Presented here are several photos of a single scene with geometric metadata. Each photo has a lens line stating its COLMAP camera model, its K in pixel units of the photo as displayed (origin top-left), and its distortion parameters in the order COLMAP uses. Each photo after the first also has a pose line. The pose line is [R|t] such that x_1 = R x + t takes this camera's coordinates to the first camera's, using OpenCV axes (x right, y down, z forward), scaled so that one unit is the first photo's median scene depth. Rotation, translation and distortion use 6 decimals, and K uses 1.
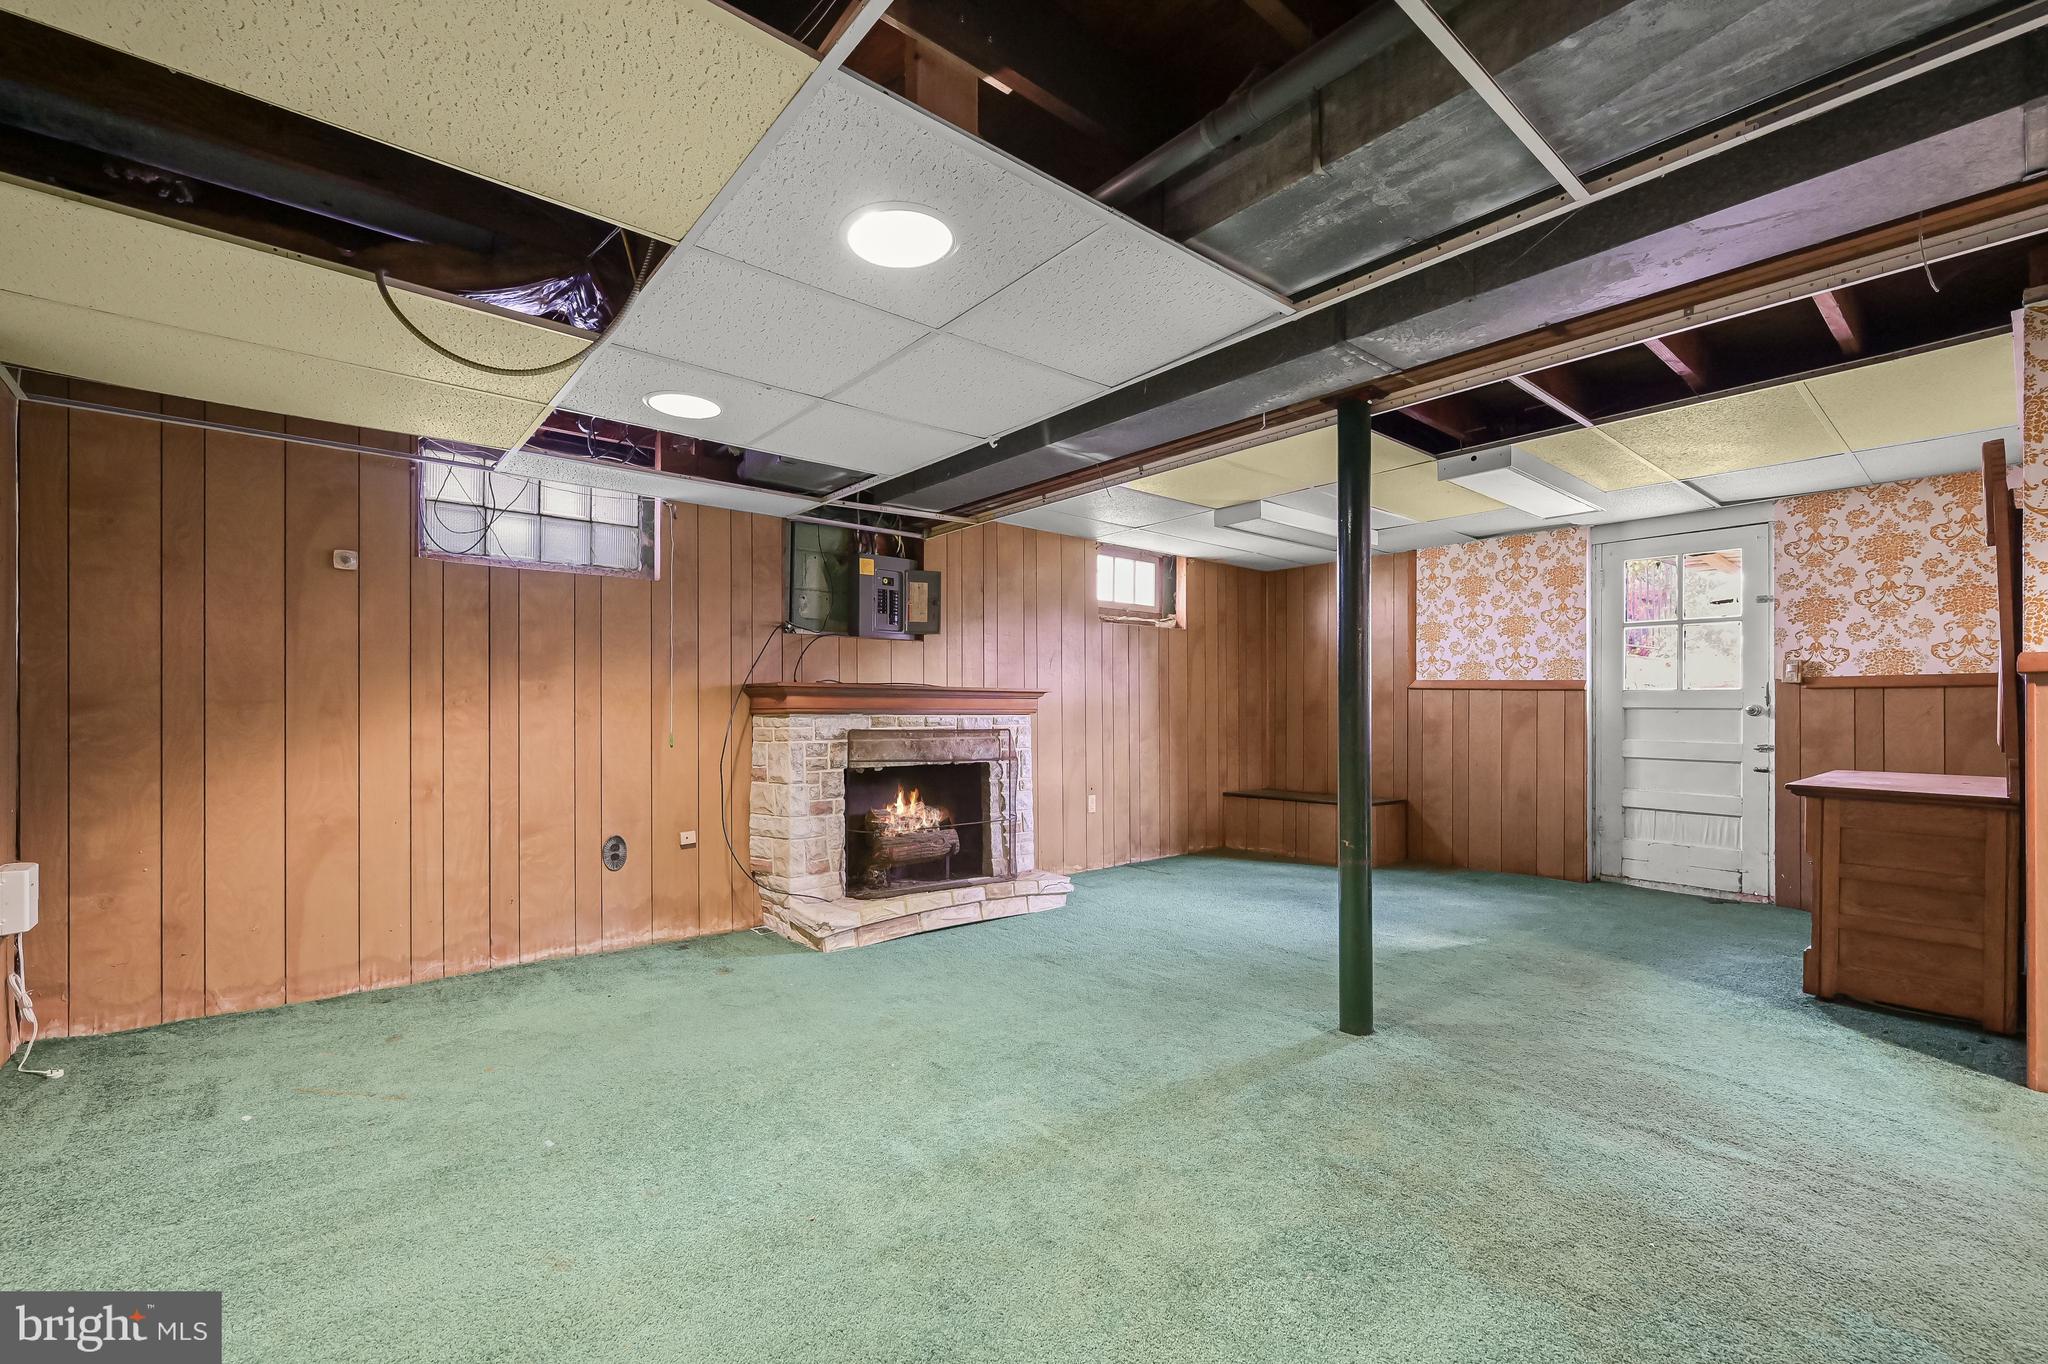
lens RADIAL K [[848.8, 0, 1026.7], [0, 848.8, 705.7], [0, 0, 1]] dist [-0.000878, -0.000001]
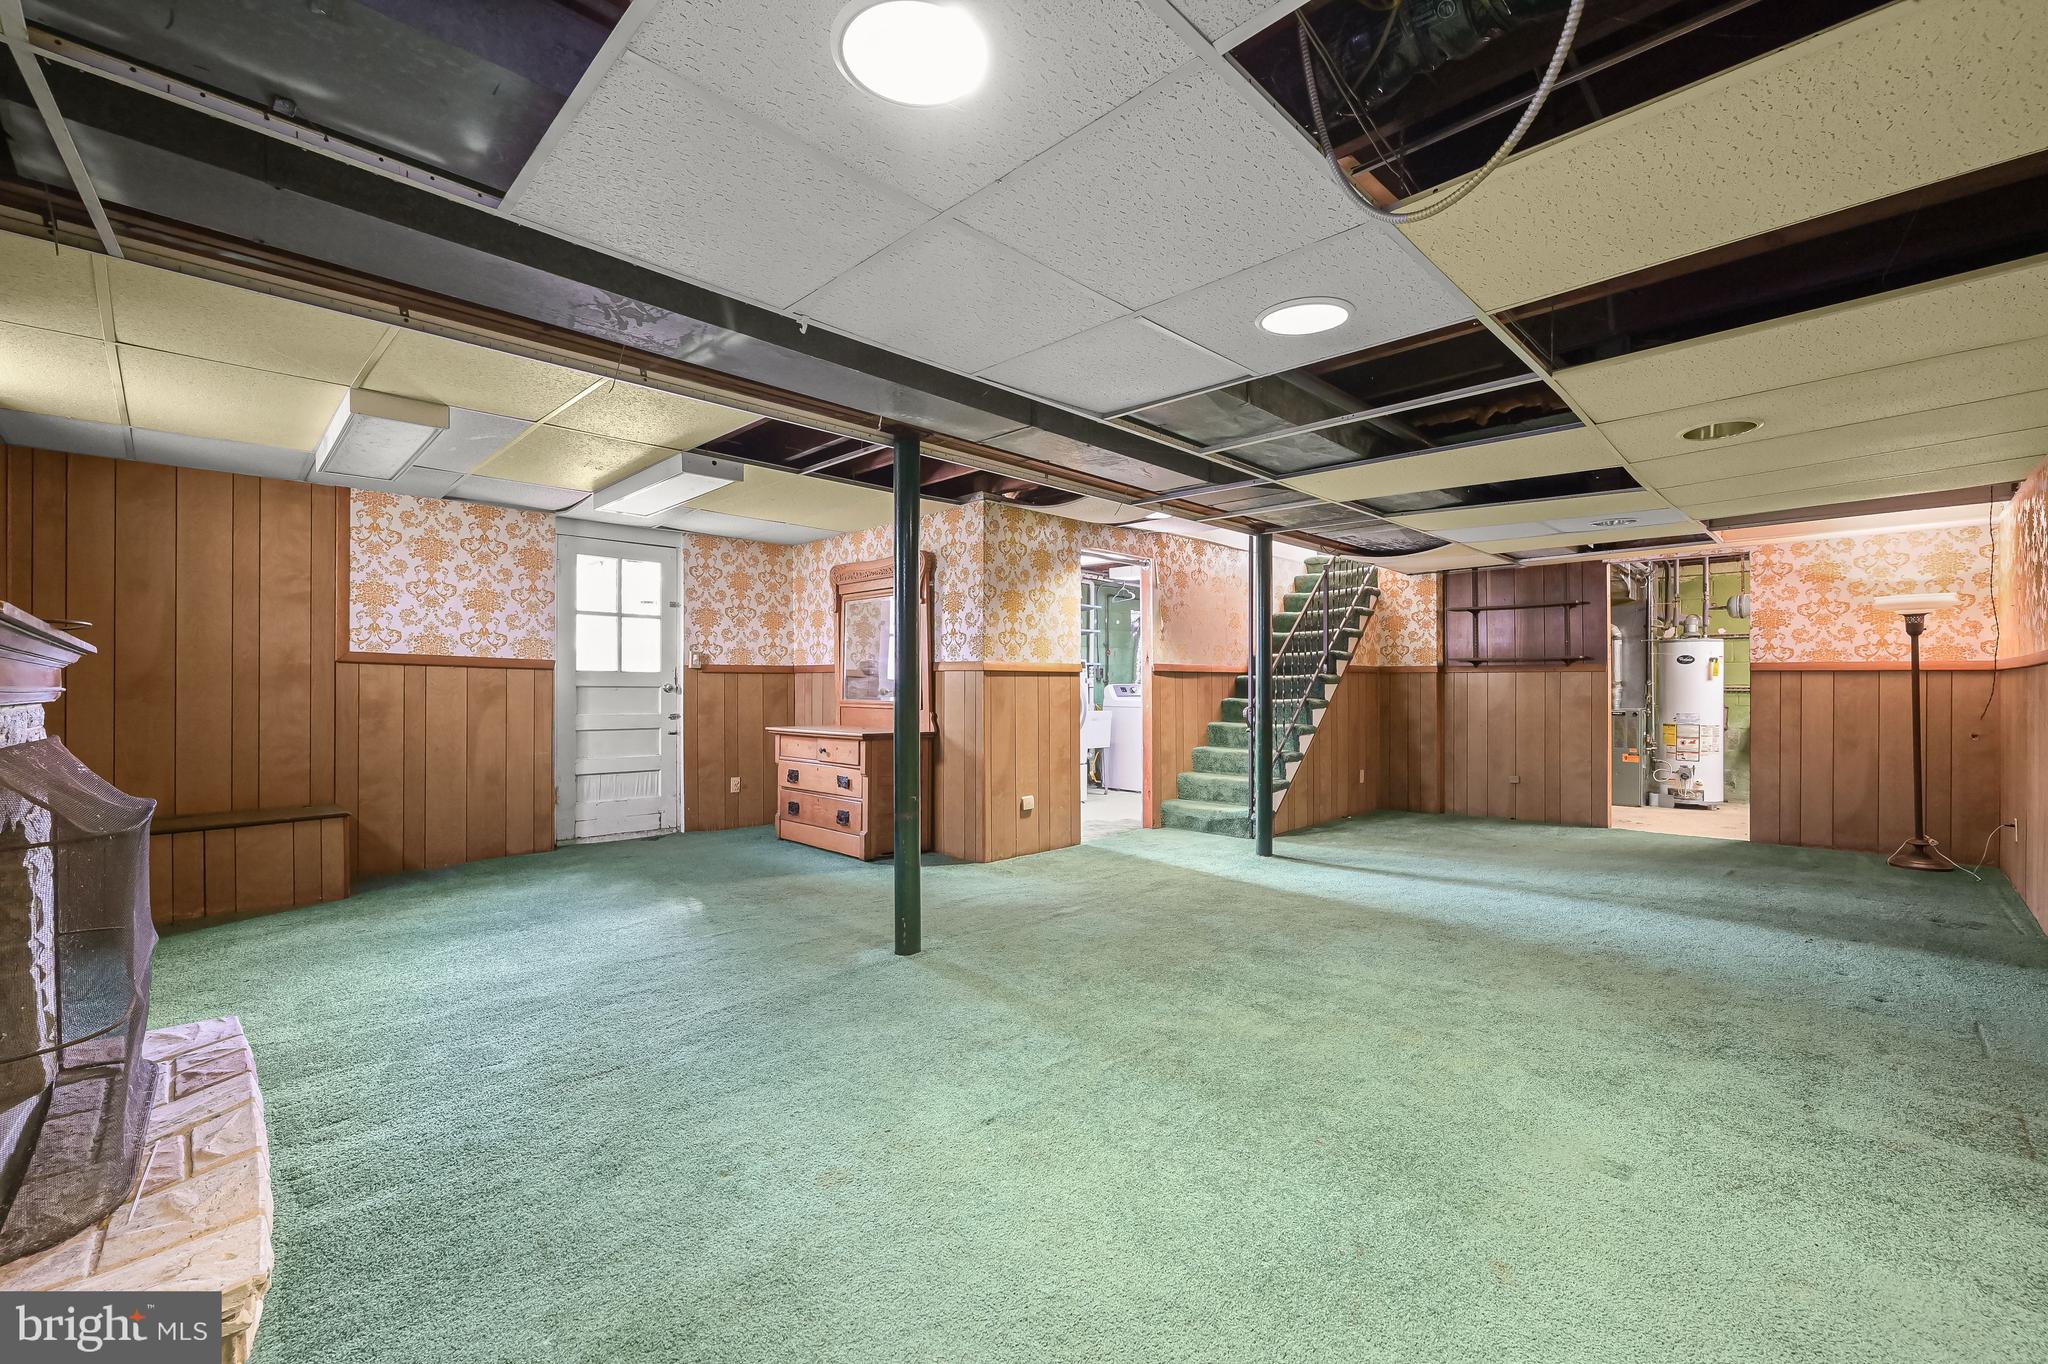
lens RADIAL K [[854.0, 0, 1024.0], [0, 854.0, 682.0], [0, 0, 1]] dist [-0.001048, -0.000024]
pose [[-0.090866, 0.003807, 0.995856, -0.523504], [-0.003247, 0.999986, -0.004119, -0.000213], [-0.995858, -0.003607, -0.090852, 0.580393]]
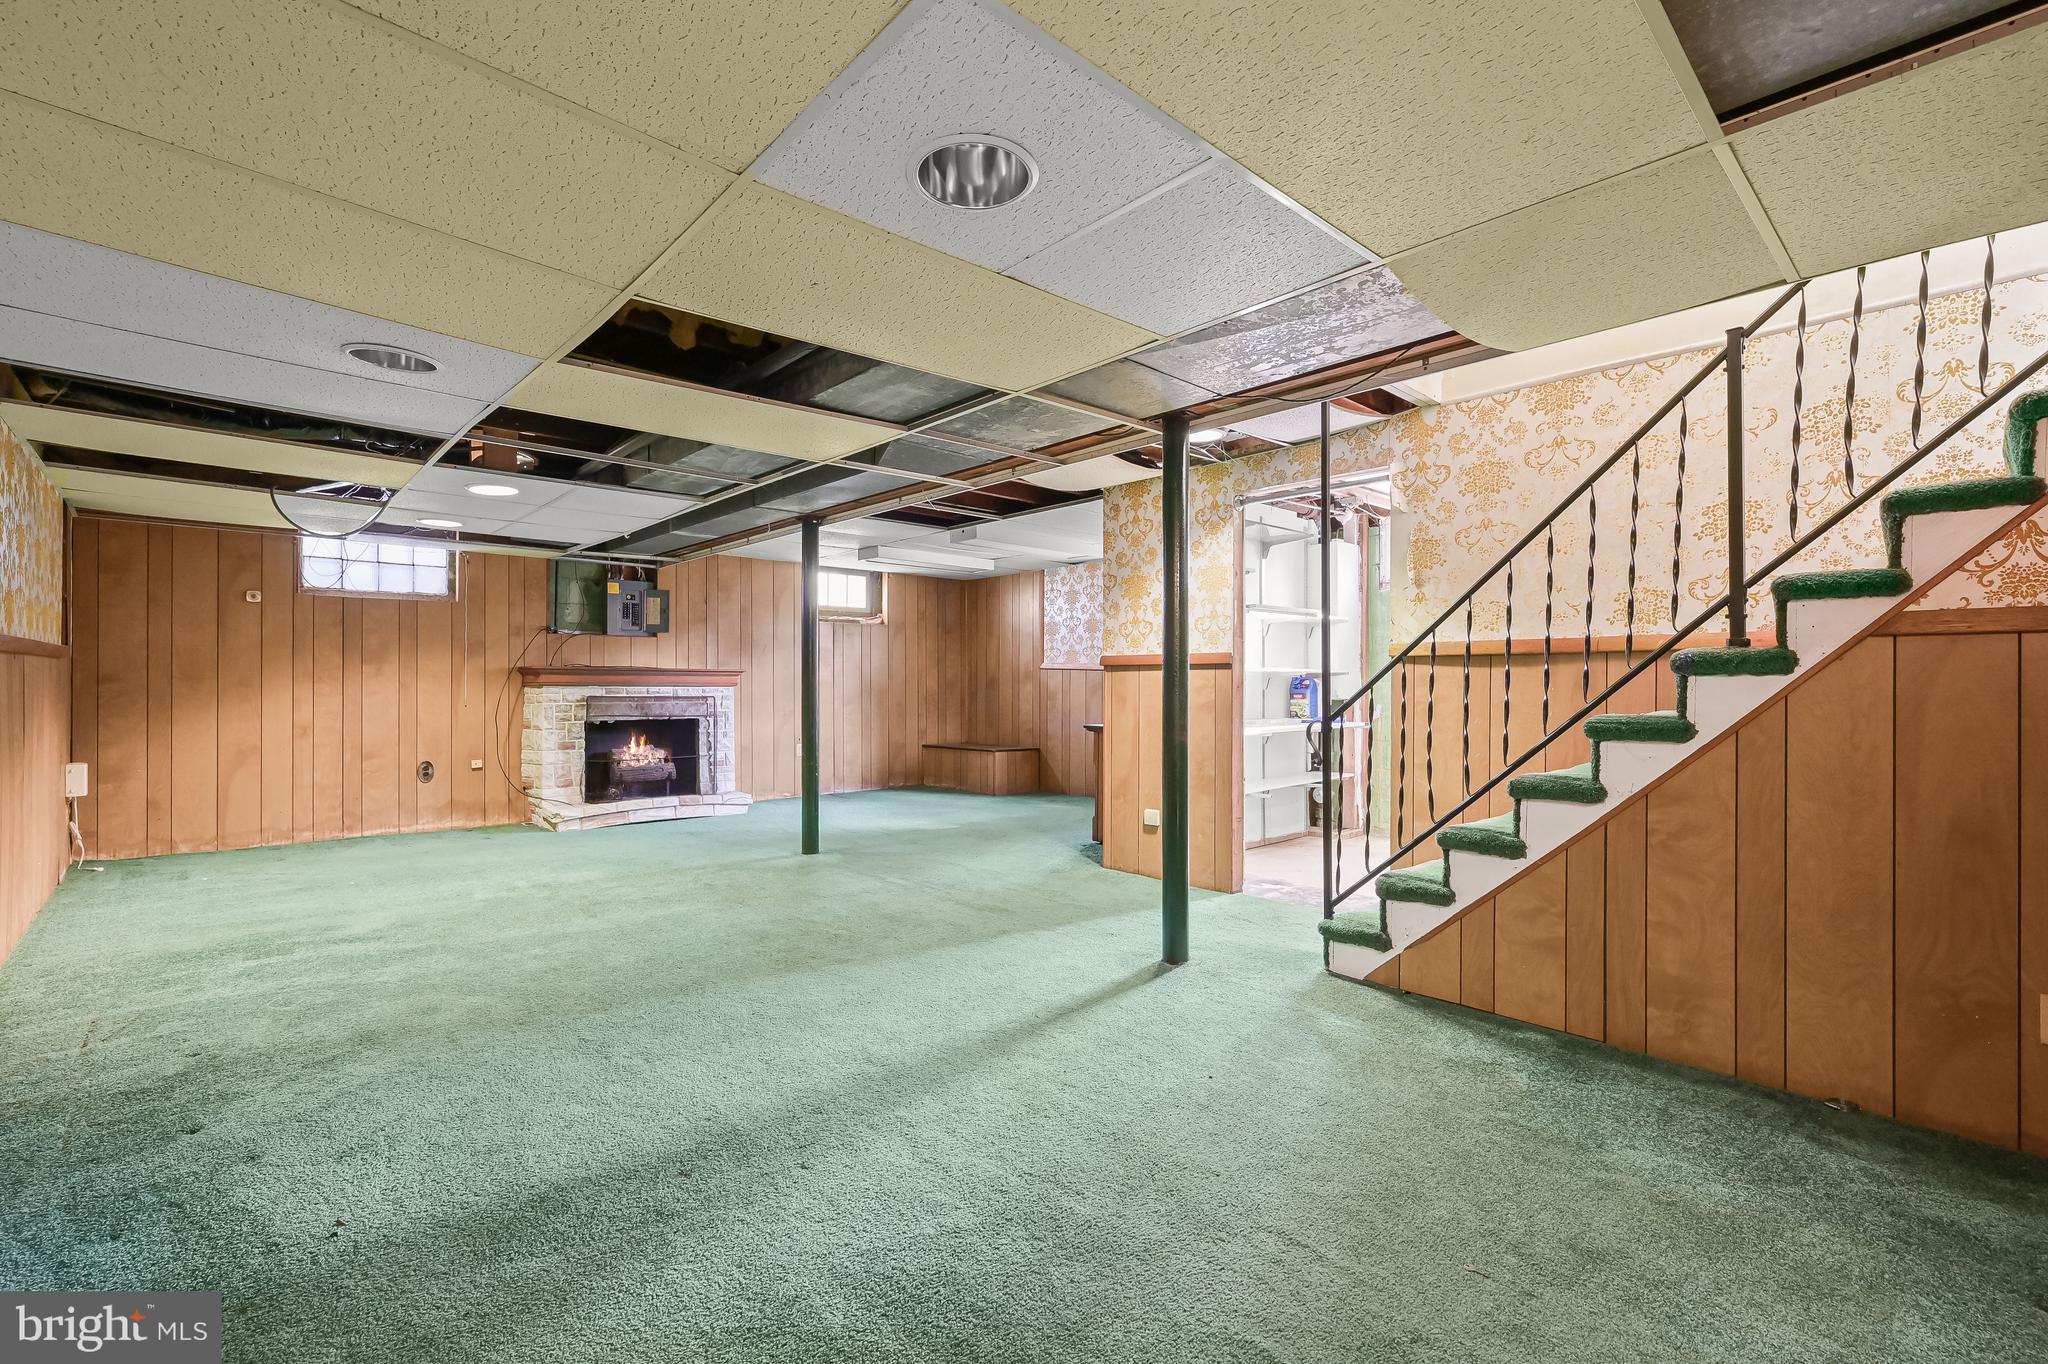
lens RADIAL K [[888.8, 0, 1031.4], [0, 888.8, 676.7], [0, 0, 1]] dist [-0.000628, -0.000217]
pose [[0.998869, 0.000860, 0.047533, 0.484155], [-0.000692, 0.999993, -0.003545, -0.001875], [-0.047536, 0.003508, 0.998863, -0.615980]]
